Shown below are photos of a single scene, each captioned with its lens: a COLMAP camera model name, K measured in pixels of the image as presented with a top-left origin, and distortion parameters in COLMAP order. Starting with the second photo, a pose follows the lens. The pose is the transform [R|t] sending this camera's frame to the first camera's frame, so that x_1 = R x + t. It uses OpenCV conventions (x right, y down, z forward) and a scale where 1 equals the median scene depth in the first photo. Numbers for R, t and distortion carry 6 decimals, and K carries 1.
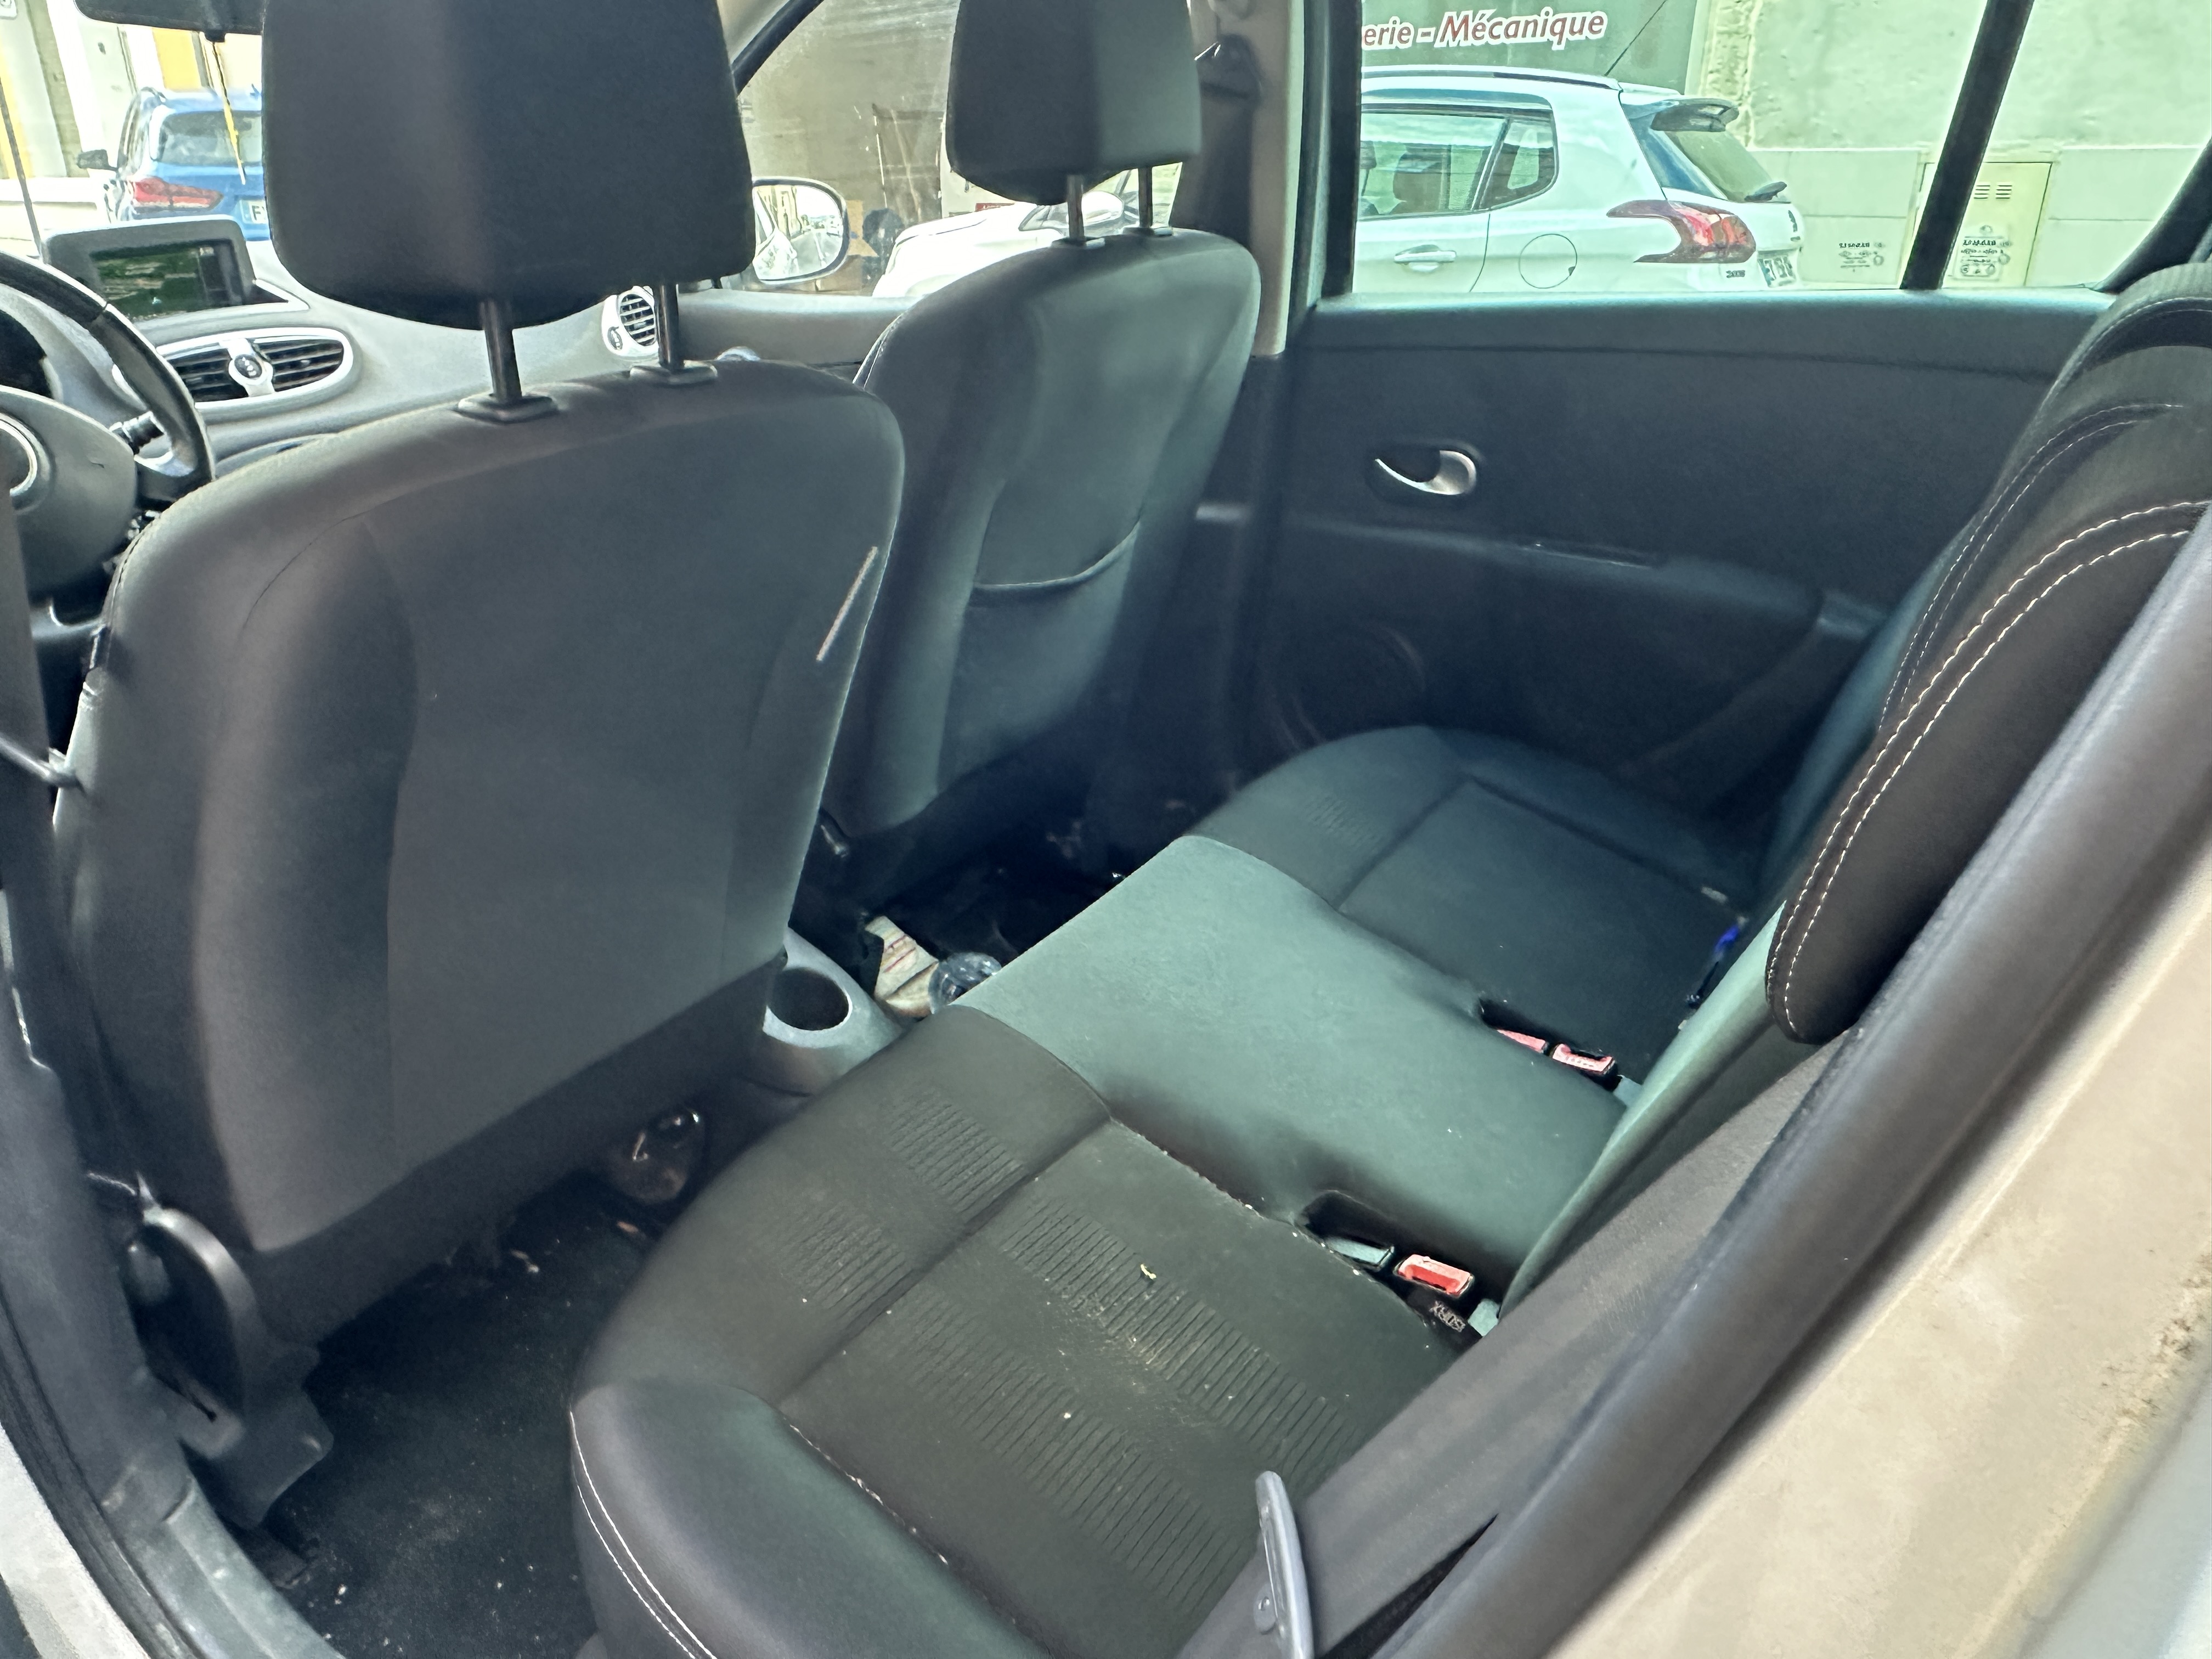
lens RADIAL K [[1542.1, 0, 1092.8], [0, 1542.1, 898.8], [0, 0, 1]] dist [-0.004178, 0.000946]
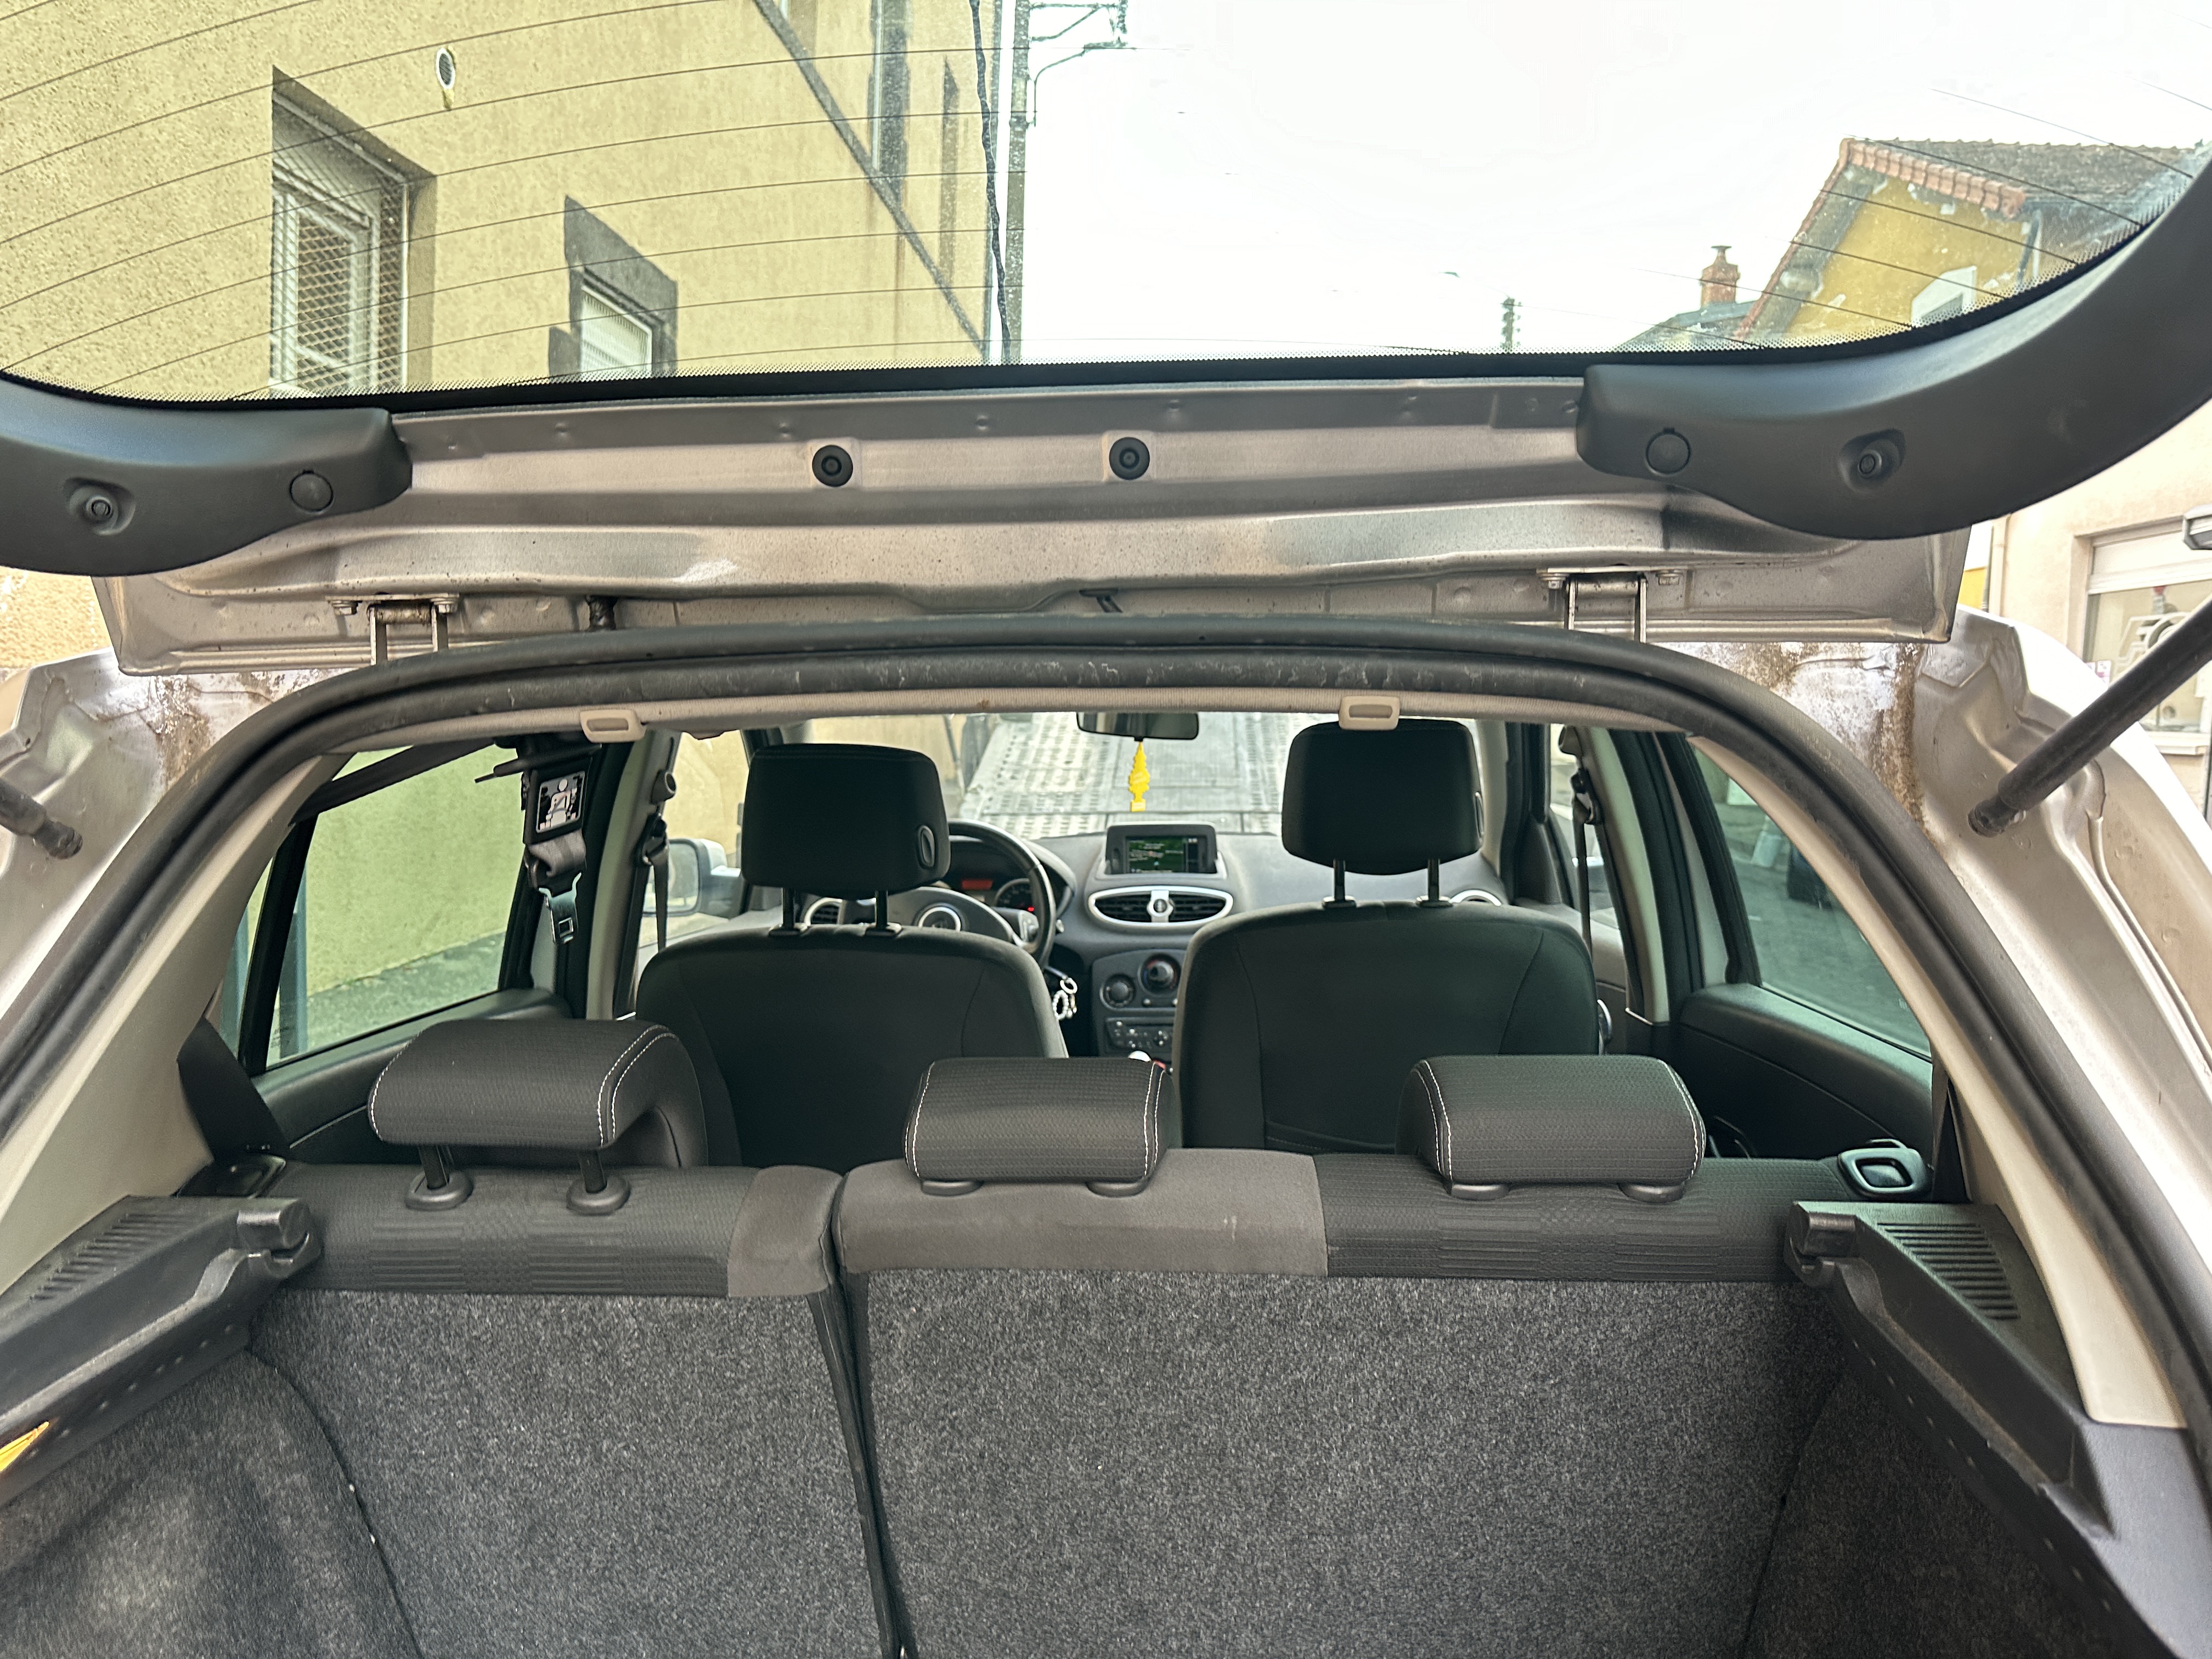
lens RADIAL K [[1570.3, 0, 1102.7], [0, 1570.3, 826.2], [0, 0, 1]] dist [-0.007195, -0.005310]
pose [[0.502686, 0.089050, -0.859870, 0.980776], [-0.404071, 0.903536, -0.142650, -0.169297], [0.764221, 0.419157, 0.490177, 0.080646]]
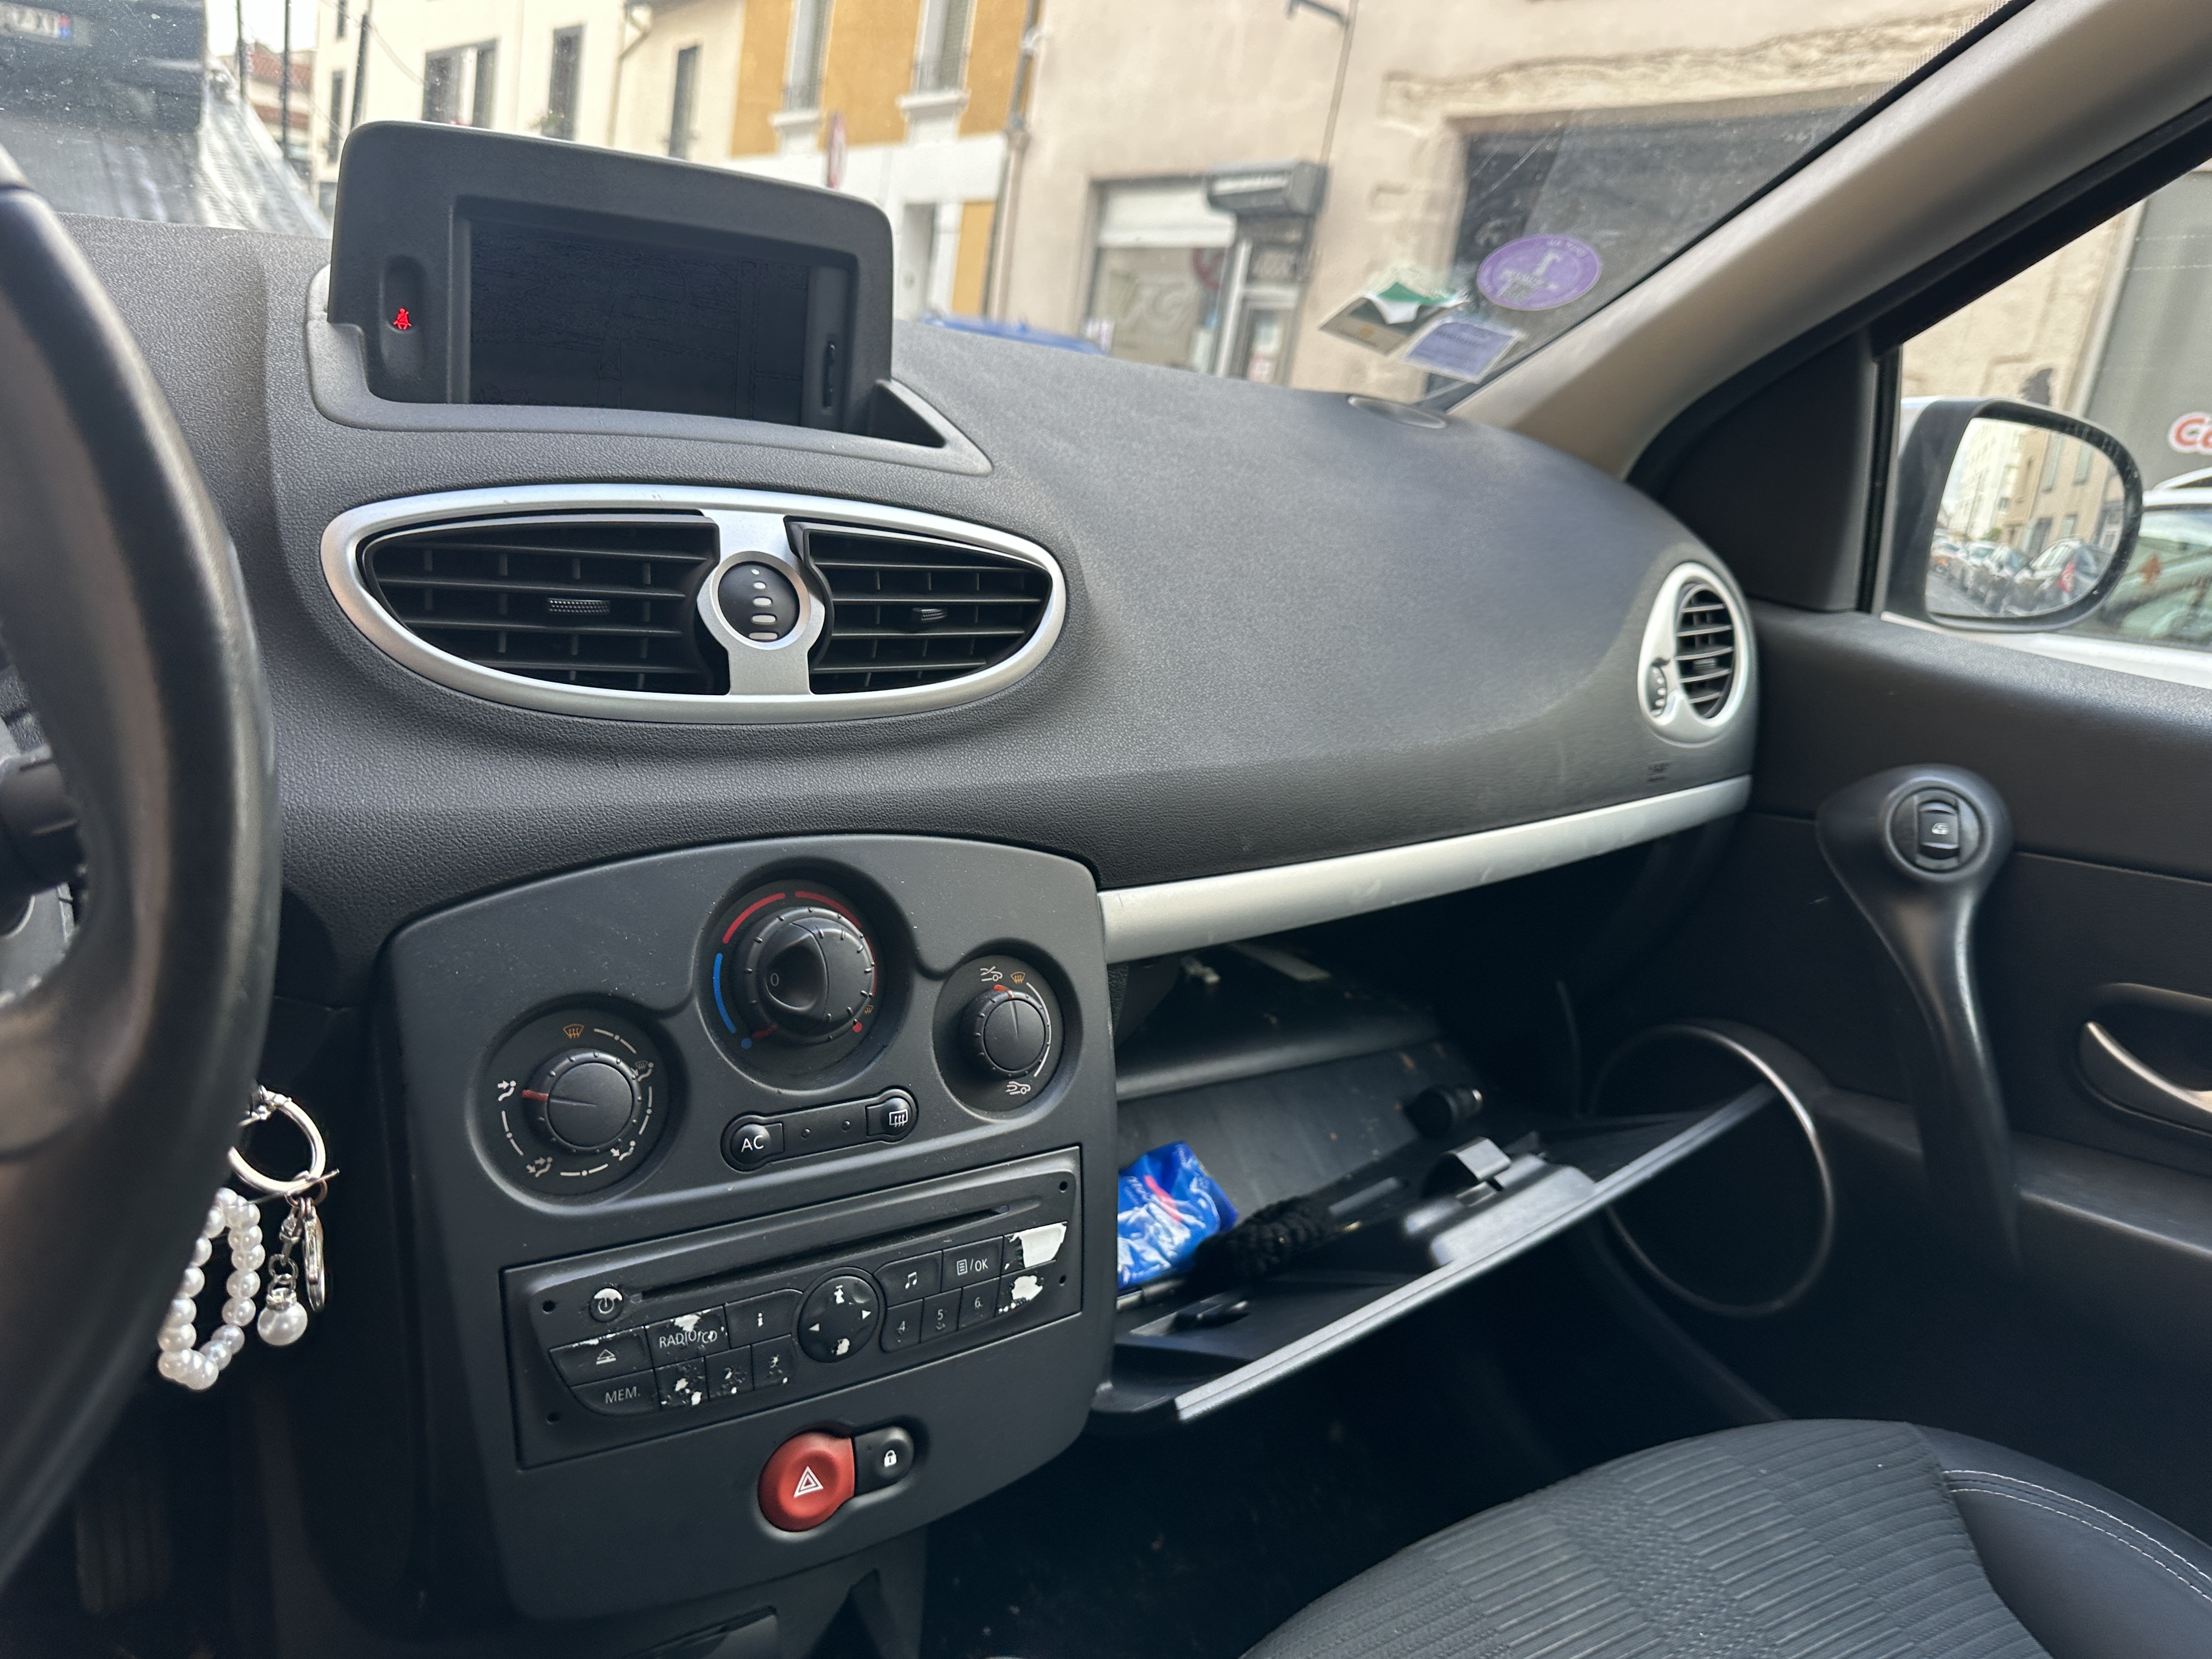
lens RADIAL K [[1607.7, 0, 1092.5], [0, 1607.7, 891.0], [0, 0, 1]] dist [0.001984, -0.032124]
pose [[0.908793, 0.252114, -0.332467, -0.402188], [-0.311824, 0.939815, -0.139690, -0.292666], [0.277239, 0.230621, 0.932712, 0.805479]]
